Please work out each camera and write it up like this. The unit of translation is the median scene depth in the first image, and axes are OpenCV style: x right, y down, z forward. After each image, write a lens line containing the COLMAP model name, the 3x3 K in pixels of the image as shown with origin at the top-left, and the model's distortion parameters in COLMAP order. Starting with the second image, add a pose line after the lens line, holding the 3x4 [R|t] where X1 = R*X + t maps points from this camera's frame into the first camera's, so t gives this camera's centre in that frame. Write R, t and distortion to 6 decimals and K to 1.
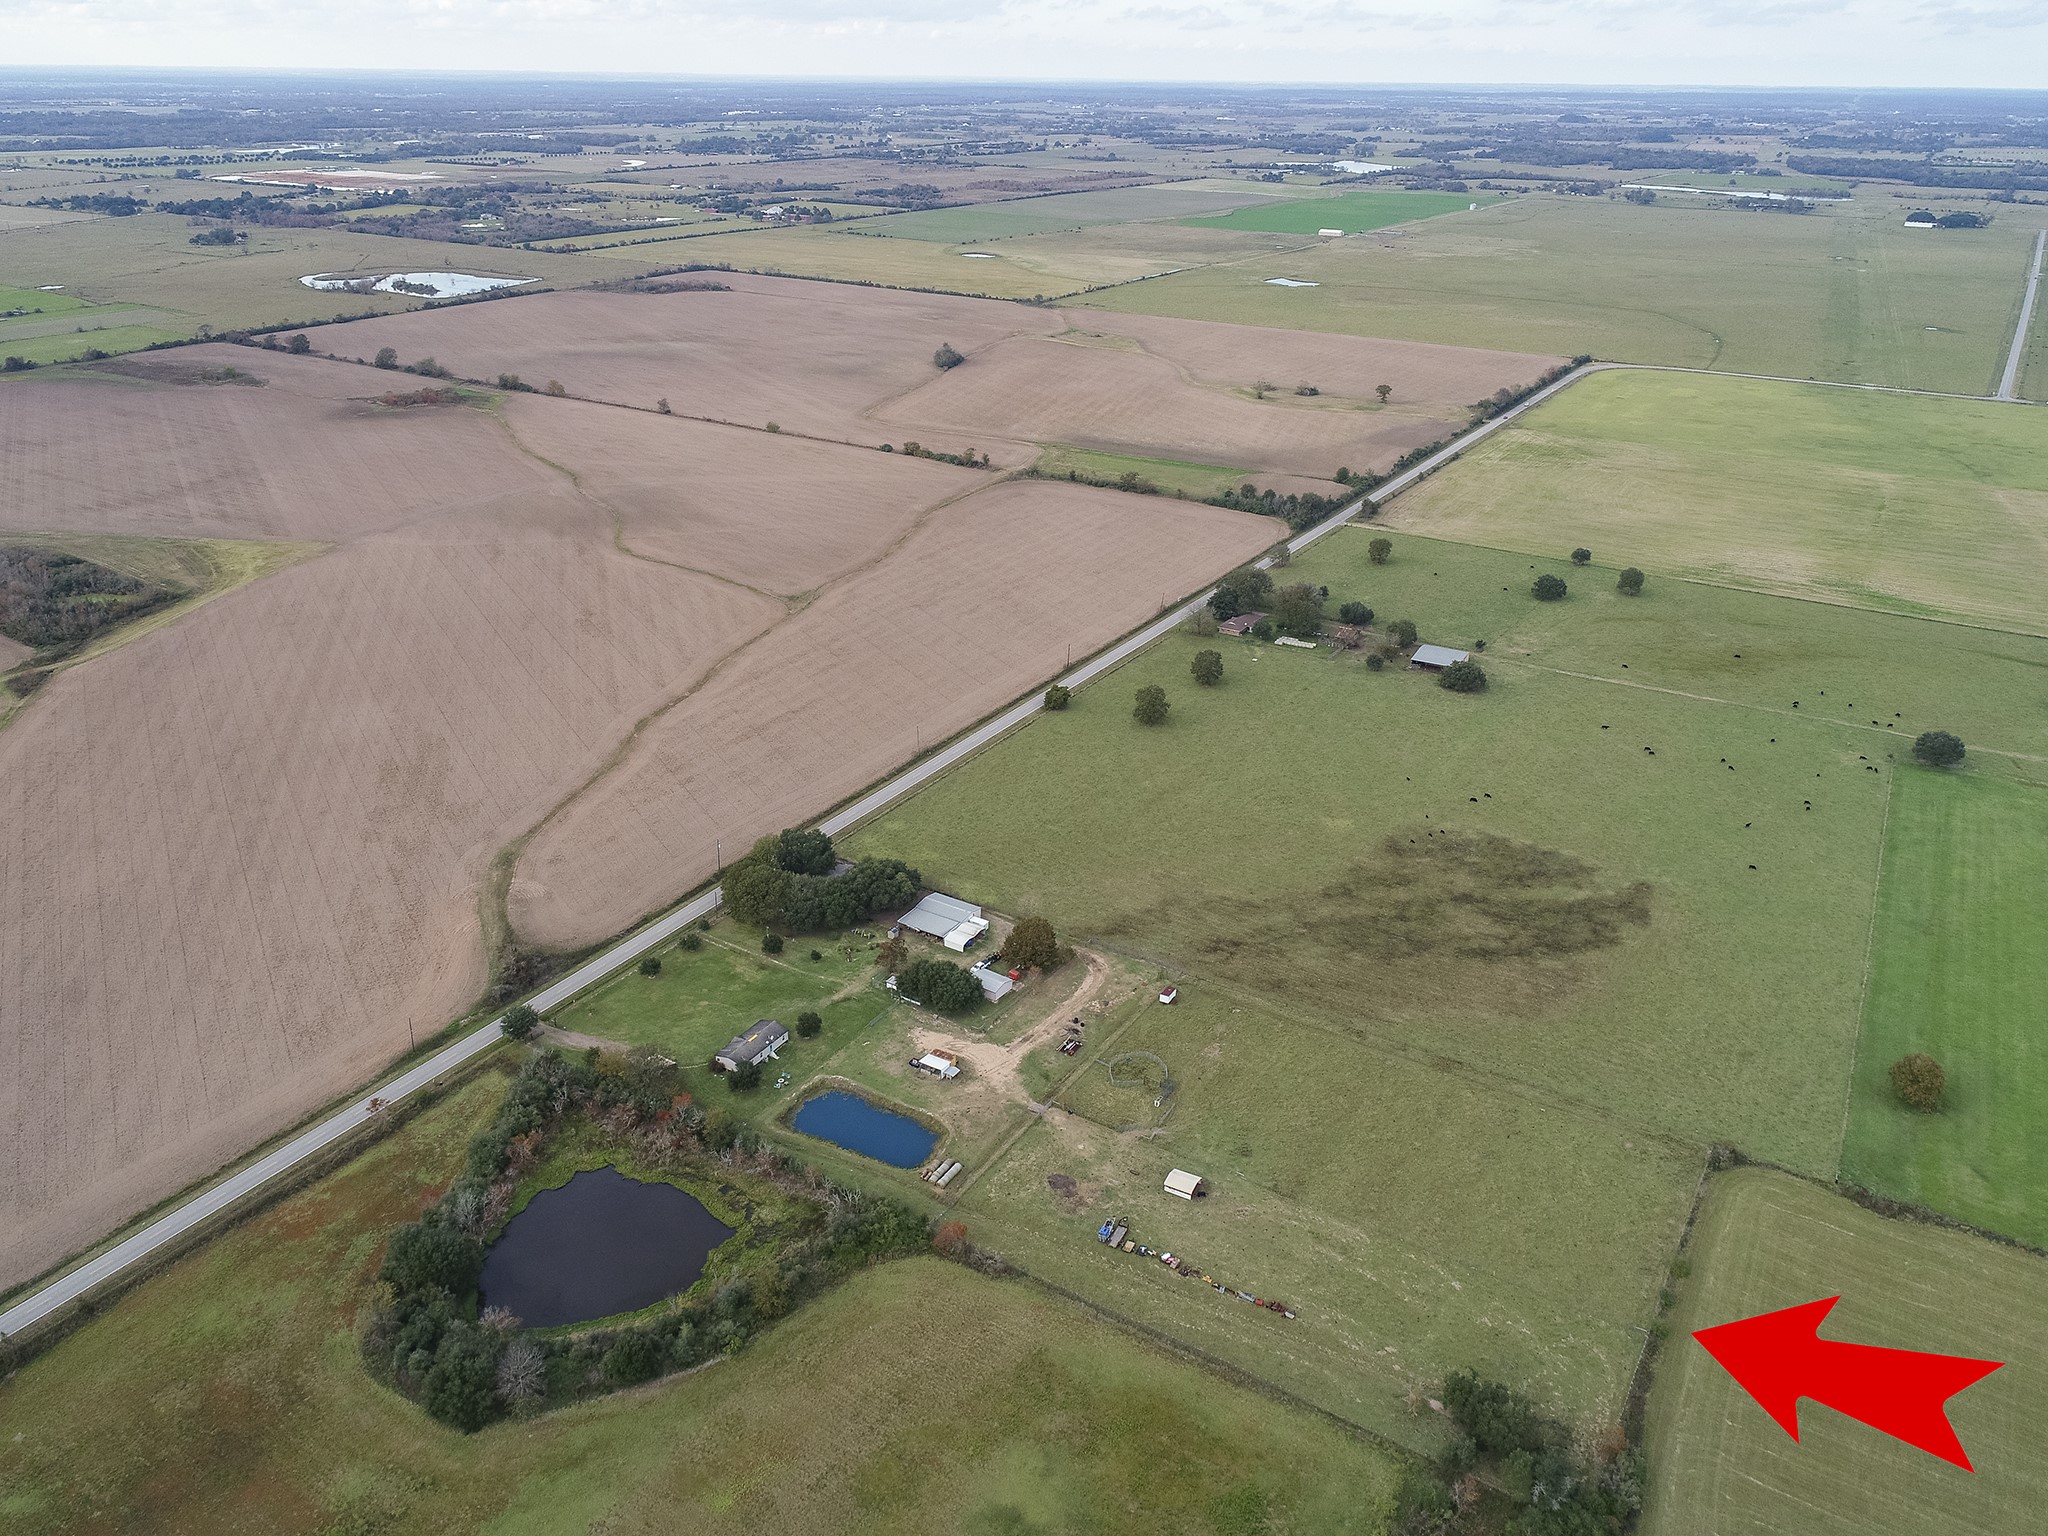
lens RADIAL K [[1534.0, 0, 1024.0], [0, 1534.0, 768.0], [0, 0, 1]] dist [0.004511, -0.001017]
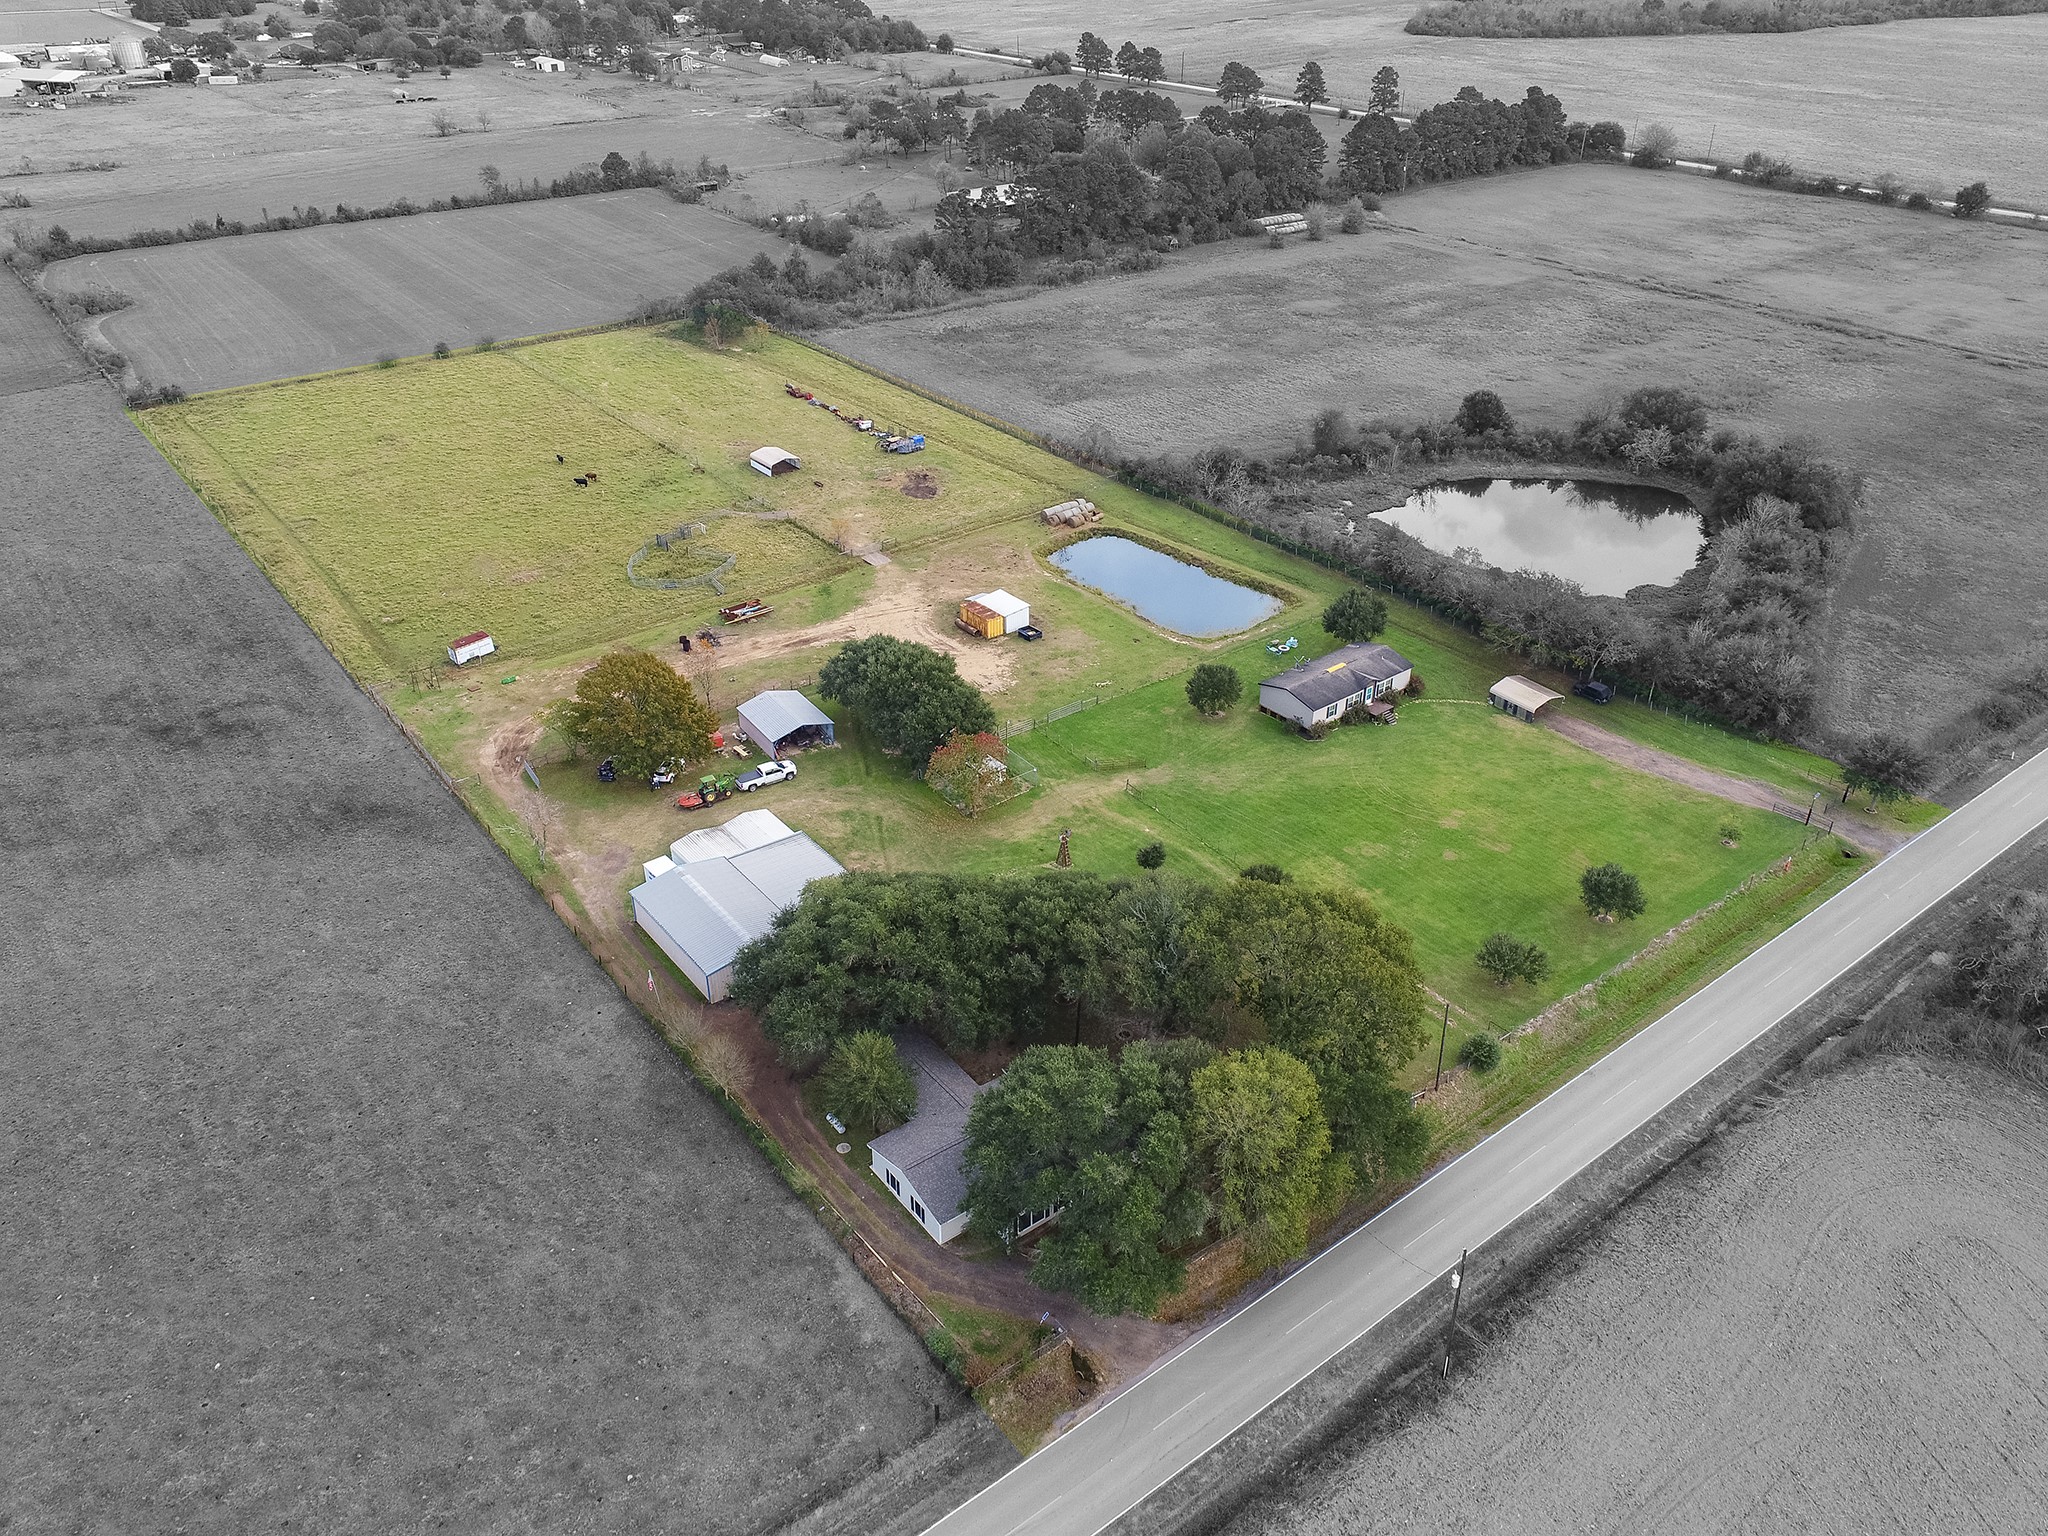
lens RADIAL K [[1534.0, 0, 1024.0], [0, 1534.0, 768.0], [0, 0, 1]] dist [0.004511, -0.001017]
pose [[-0.936760, -0.189322, 0.294343, -0.233639], [0.135876, 0.578325, 0.804412, -0.208344], [-0.322518, 0.793535, -0.516028, 1.310953]]
